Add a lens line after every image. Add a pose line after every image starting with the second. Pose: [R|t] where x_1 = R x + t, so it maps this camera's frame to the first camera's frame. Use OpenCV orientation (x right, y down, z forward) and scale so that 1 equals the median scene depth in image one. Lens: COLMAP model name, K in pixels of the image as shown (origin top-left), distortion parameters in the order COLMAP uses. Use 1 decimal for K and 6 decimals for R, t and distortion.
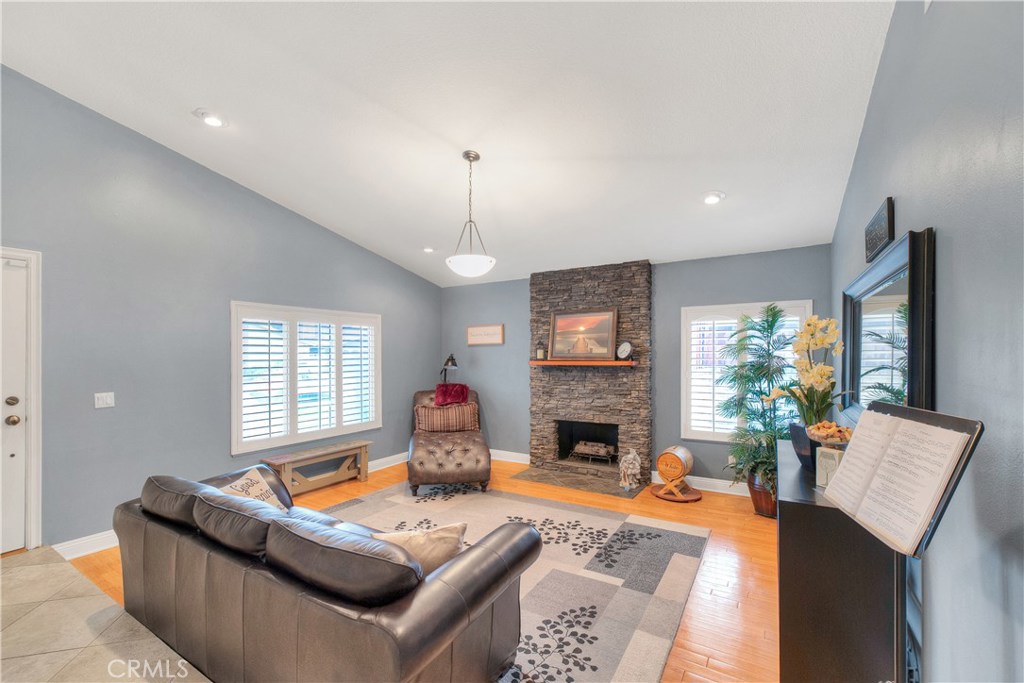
lens RADIAL K [[428.3, 0, 514.2], [0, 428.3, 350.3], [0, 0, 1]] dist [-0.004441, -0.000024]
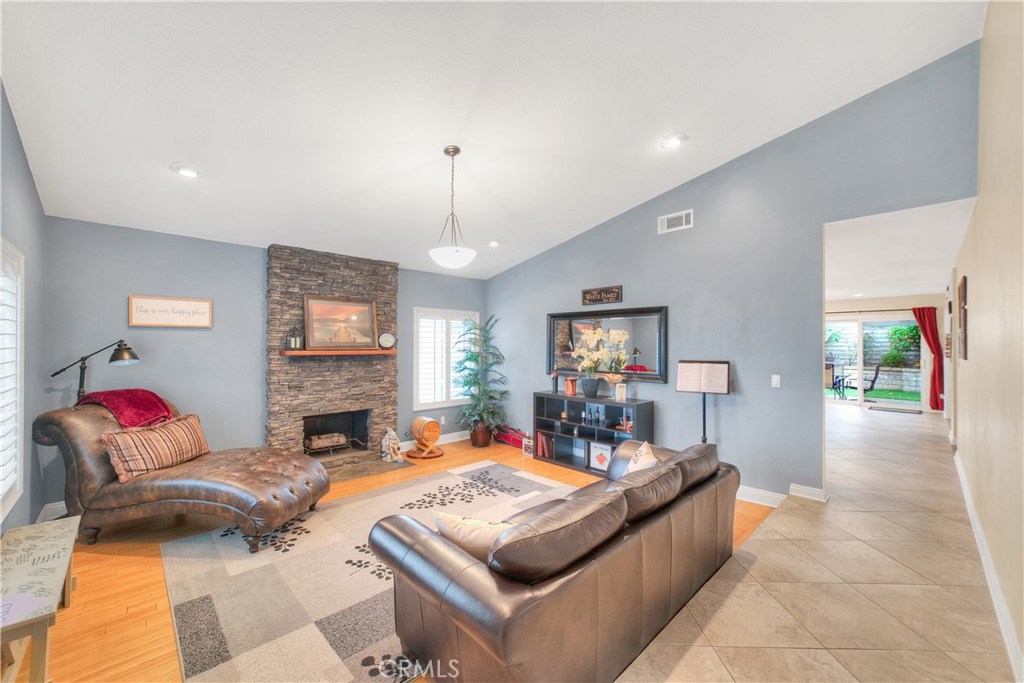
lens RADIAL K [[403.1, 0, 513.4], [0, 403.1, 344.2], [0, 0, 1]] dist [0.000545, 0.000083]
pose [[0.256347, 0.009701, 0.966536, -0.641668], [-0.015460, 0.999863, -0.005935, 0.010821], [-0.966461, -0.013421, 0.256461, 0.391618]]
